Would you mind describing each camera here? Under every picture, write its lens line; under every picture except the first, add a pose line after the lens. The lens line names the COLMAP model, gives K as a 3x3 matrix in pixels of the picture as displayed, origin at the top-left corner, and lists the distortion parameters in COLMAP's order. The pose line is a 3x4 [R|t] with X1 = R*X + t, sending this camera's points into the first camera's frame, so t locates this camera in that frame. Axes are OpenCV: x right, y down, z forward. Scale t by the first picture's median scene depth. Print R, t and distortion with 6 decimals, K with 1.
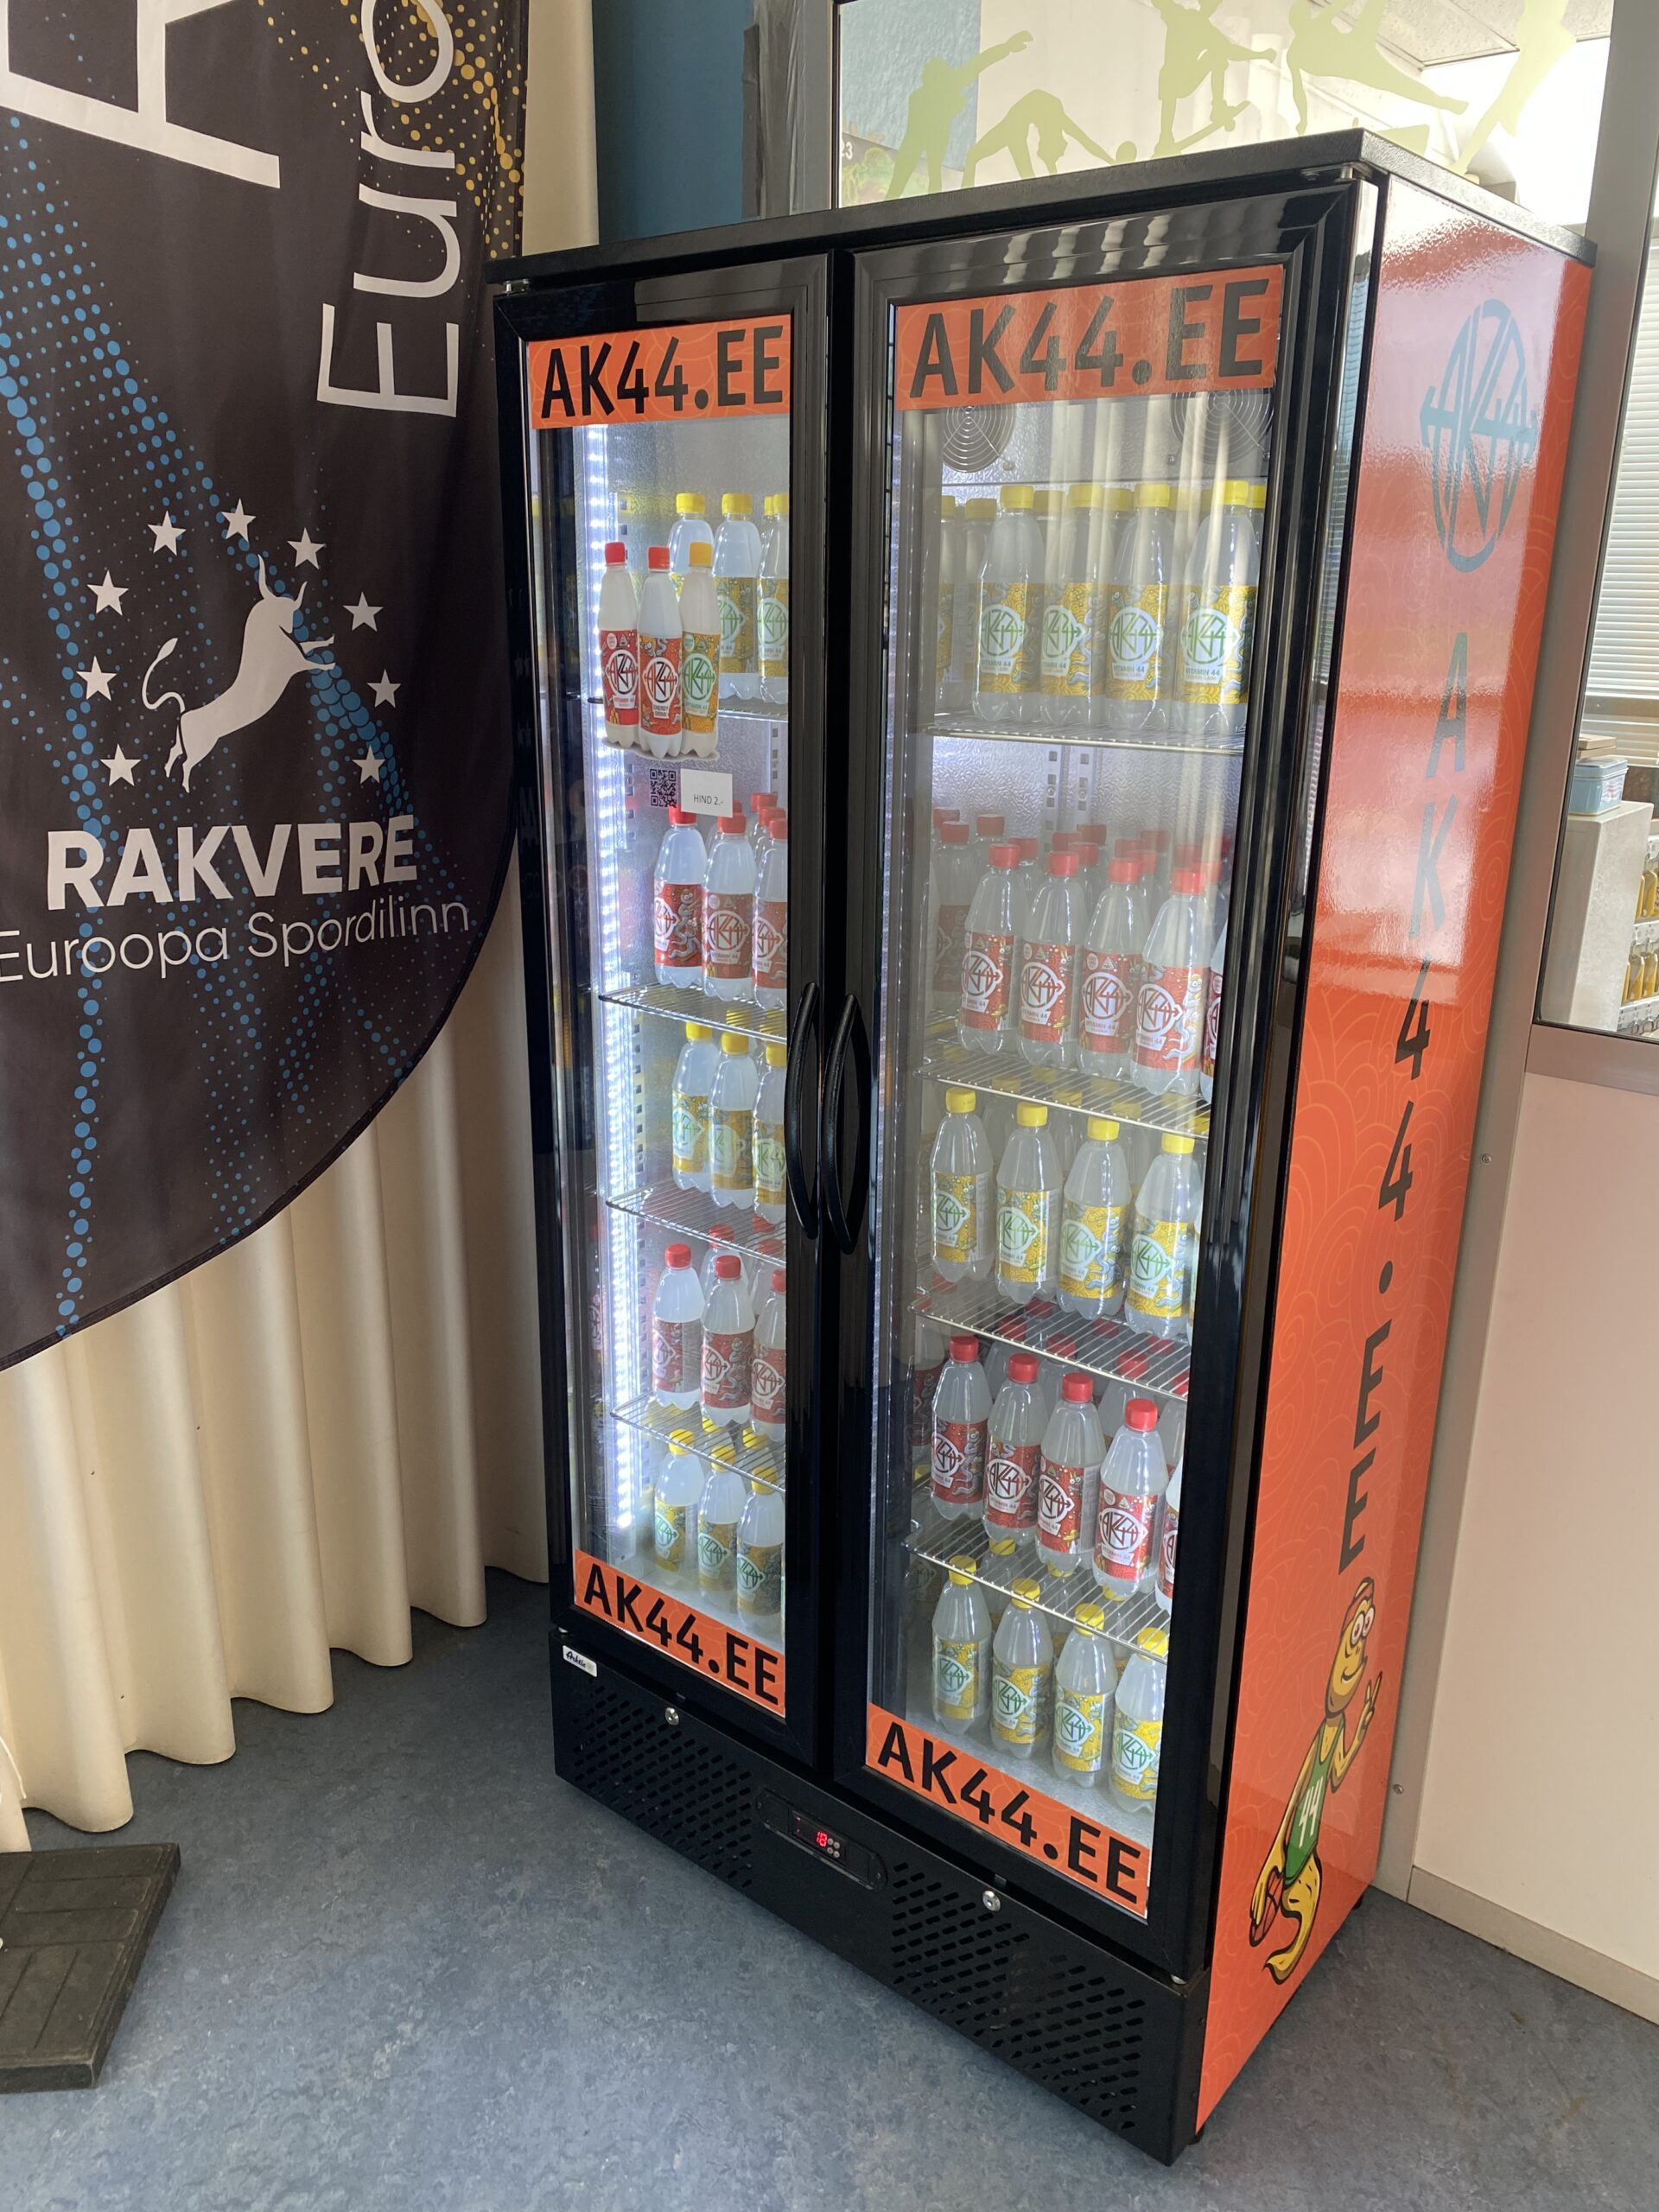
lens RADIAL K [[1682.7, 0, 816.6], [0, 1682.7, 1125.0], [0, 0, 1]] dist [0.048278, -0.039602]
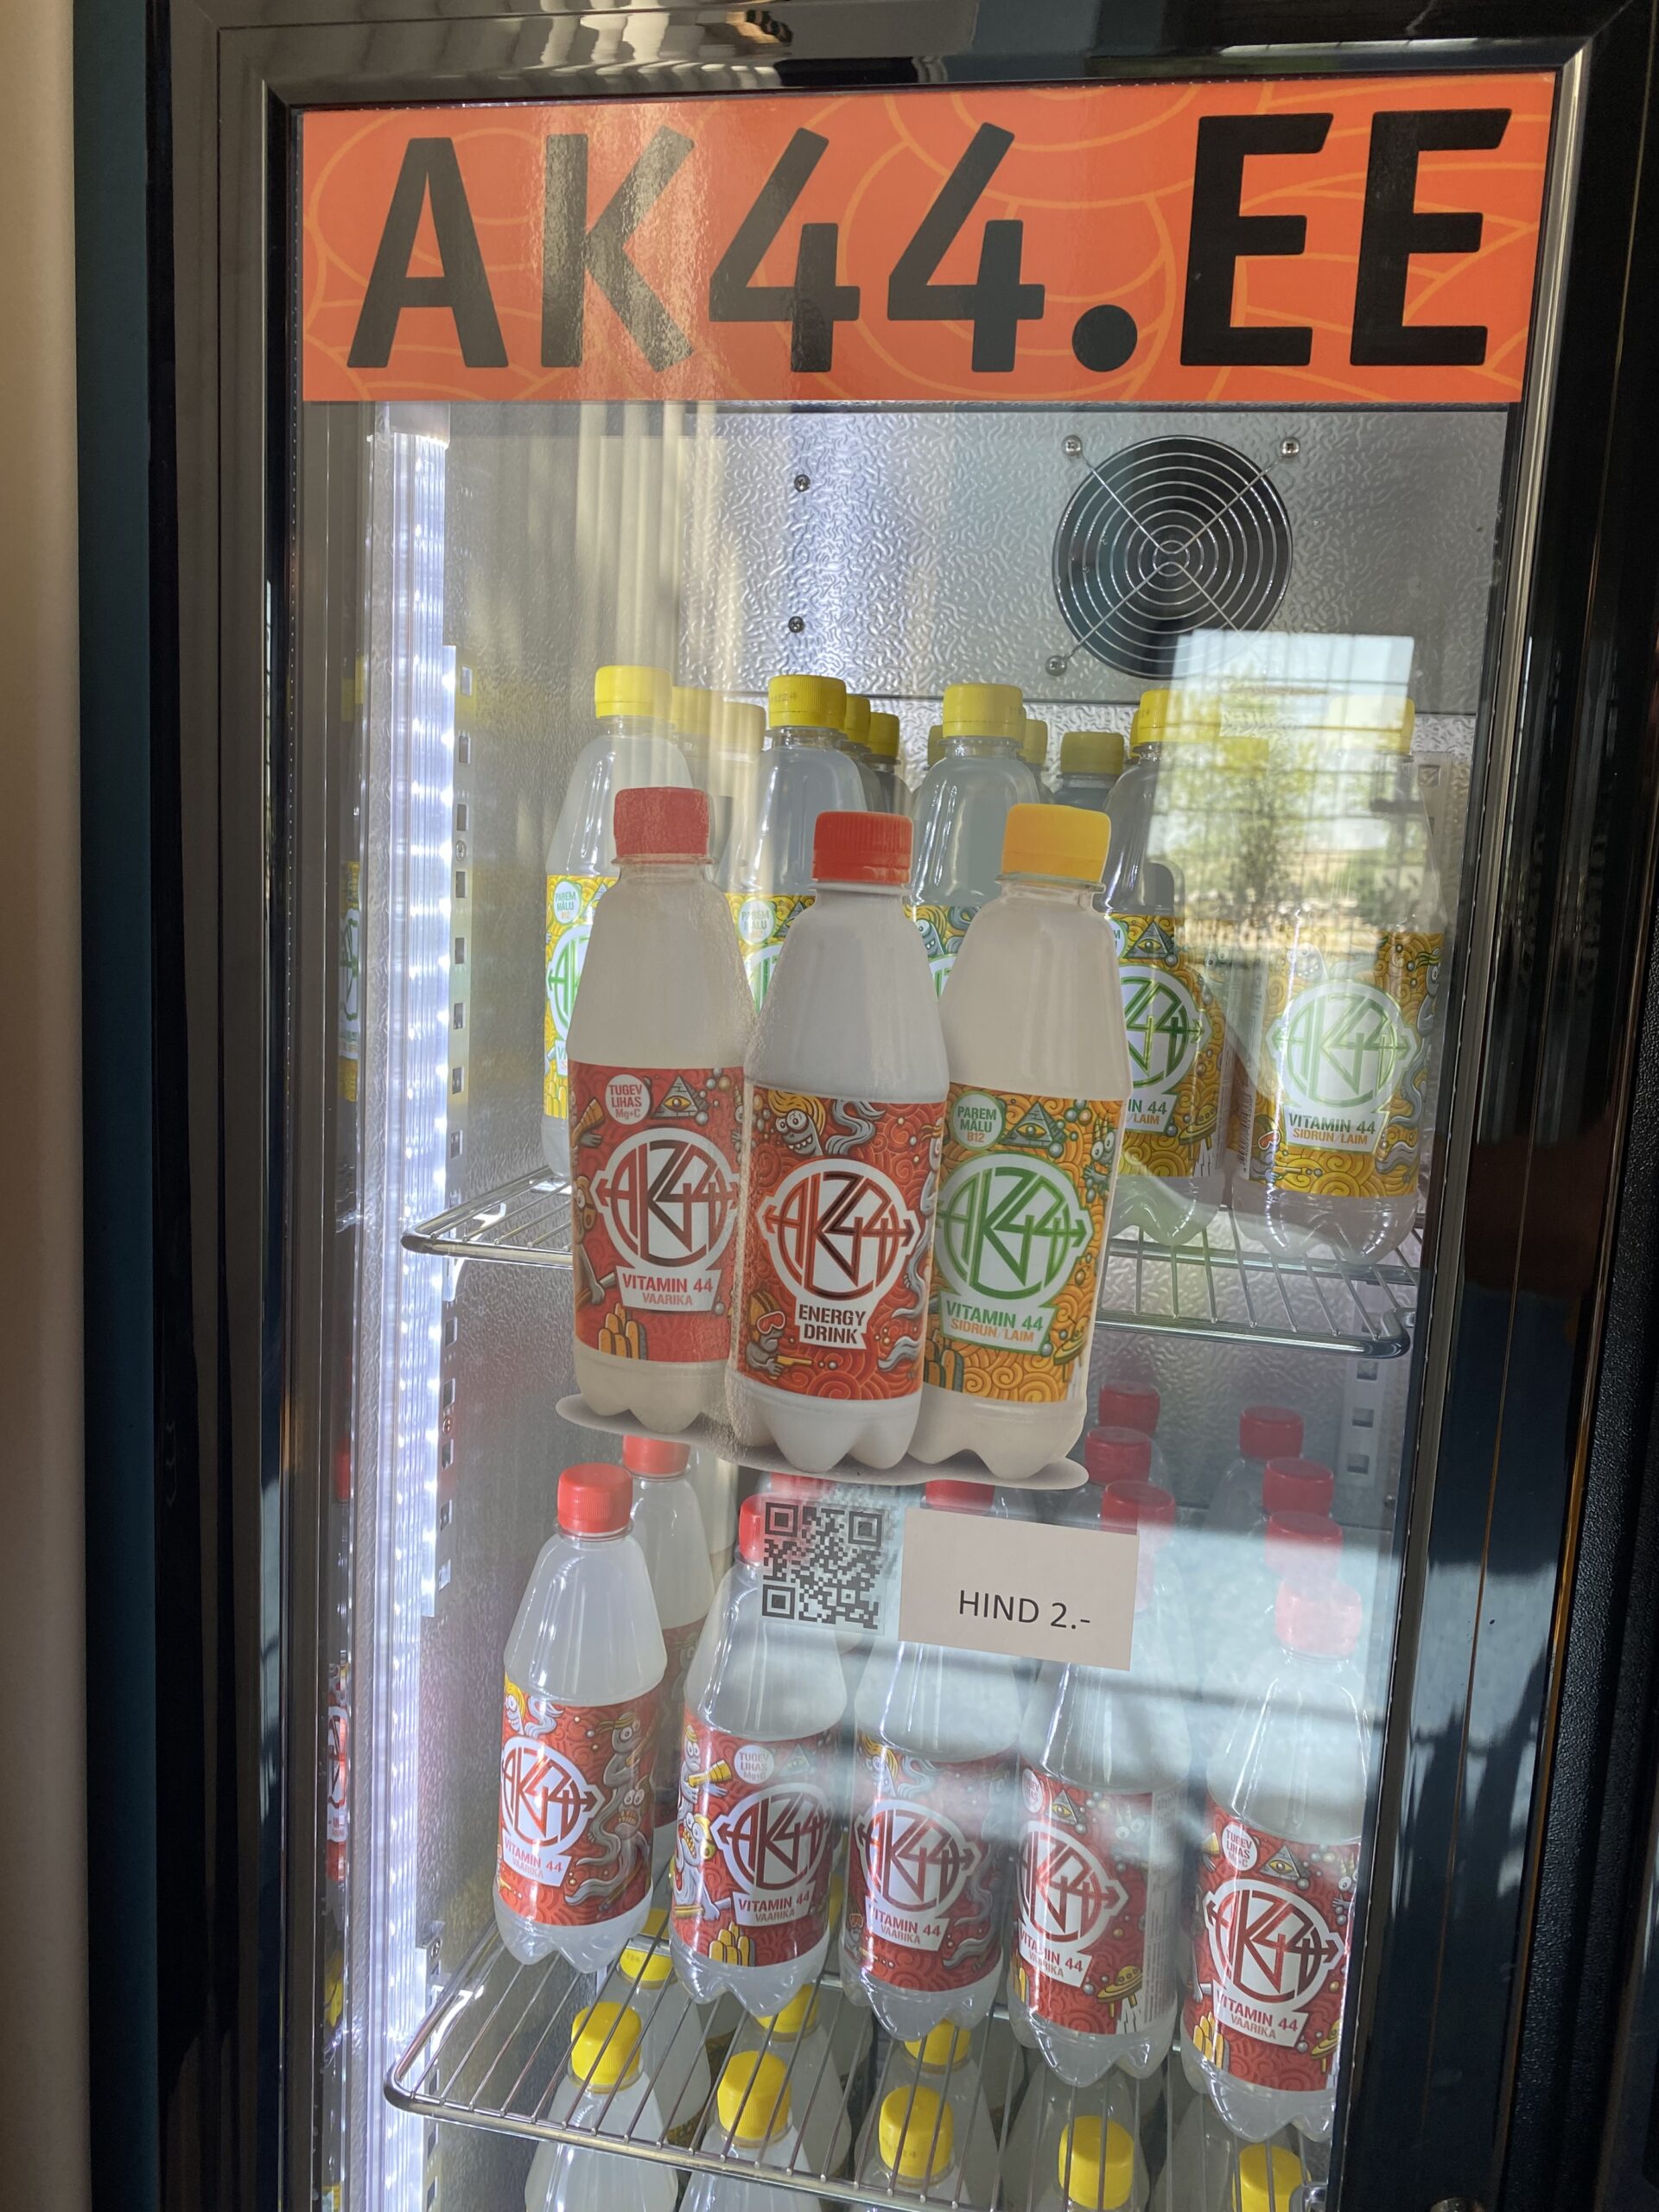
lens RADIAL K [[1682.7, 0, 825.0], [0, 1682.7, 1113.2], [0, 0, 1]] dist [0.048278, -0.039602]
pose [[0.872973, -0.037849, 0.486298, -0.244581], [0.110102, 0.986544, -0.120865, -0.252077], [-0.475180, 0.159055, 0.865393, 0.749578]]
